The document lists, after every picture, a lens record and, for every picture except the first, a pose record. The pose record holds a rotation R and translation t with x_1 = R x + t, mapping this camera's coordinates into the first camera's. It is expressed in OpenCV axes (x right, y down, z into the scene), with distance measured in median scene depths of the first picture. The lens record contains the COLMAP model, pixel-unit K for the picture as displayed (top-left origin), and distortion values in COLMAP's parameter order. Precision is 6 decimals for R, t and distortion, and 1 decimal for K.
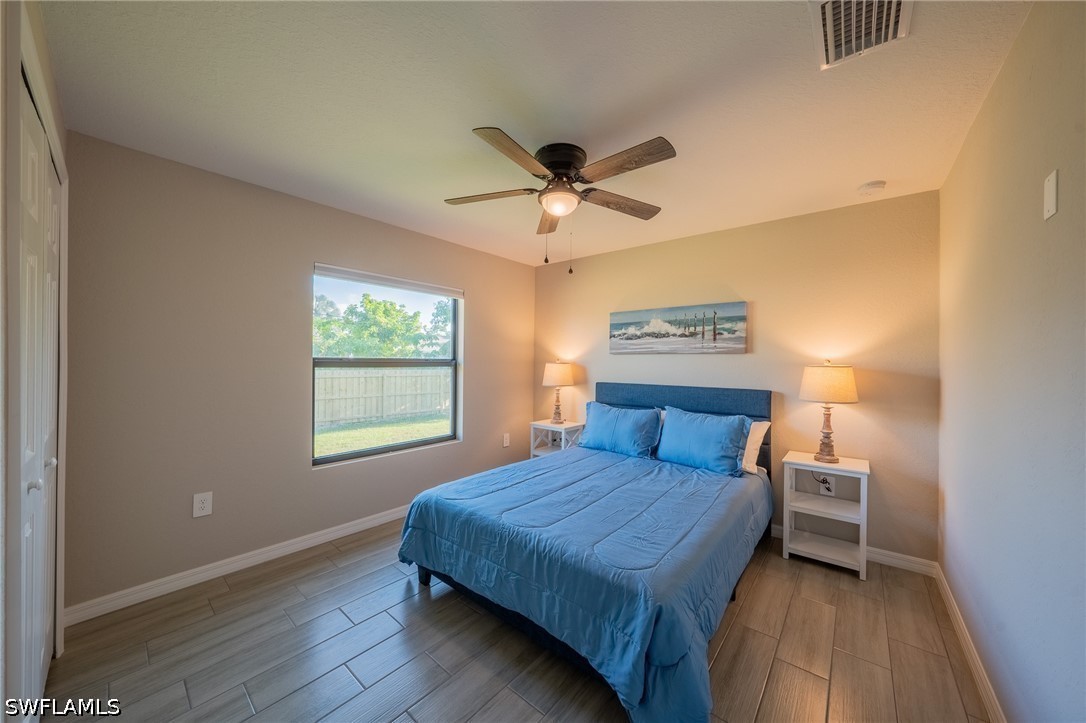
lens RADIAL K [[376.4, 0, 544.0], [0, 376.4, 360.6], [0, 0, 1]] dist [-0.020256, 0.003117]
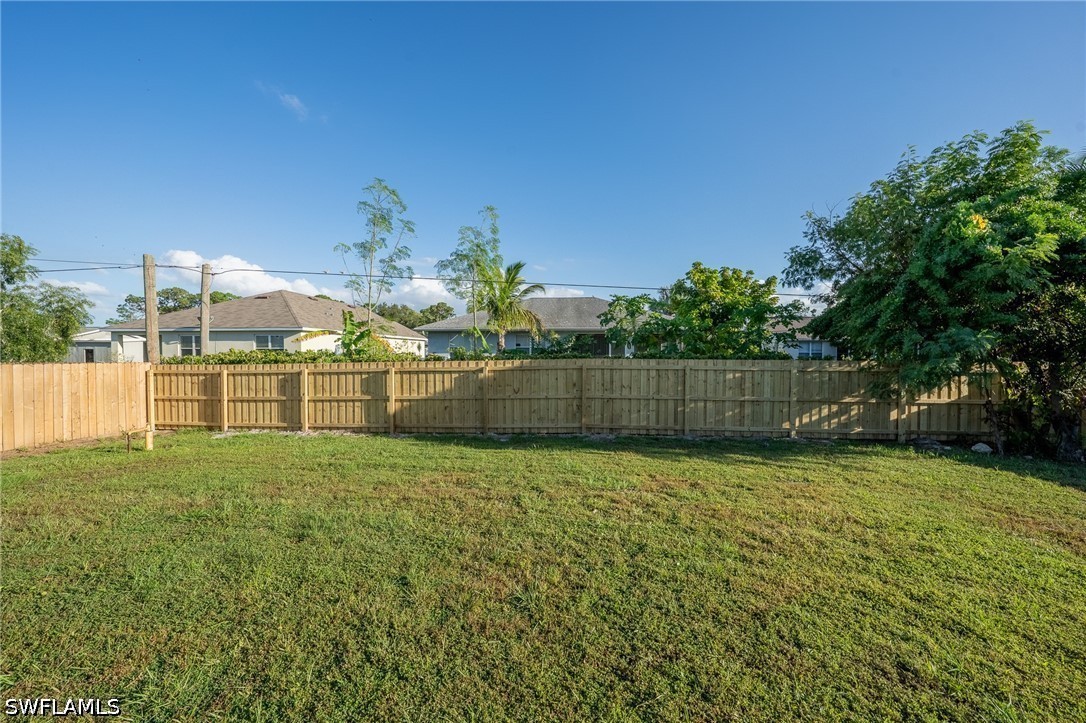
lens RADIAL K [[376.4, 0, 548.2], [0, 376.4, 363.8], [0, 0, 1]] dist [-0.020256, 0.003117]
pose [[0.586349, 0.010591, -0.809990, -0.036818], [0.006536, 0.999820, 0.017804, 0.018116], [0.810032, -0.015734, 0.586174, 0.389139]]
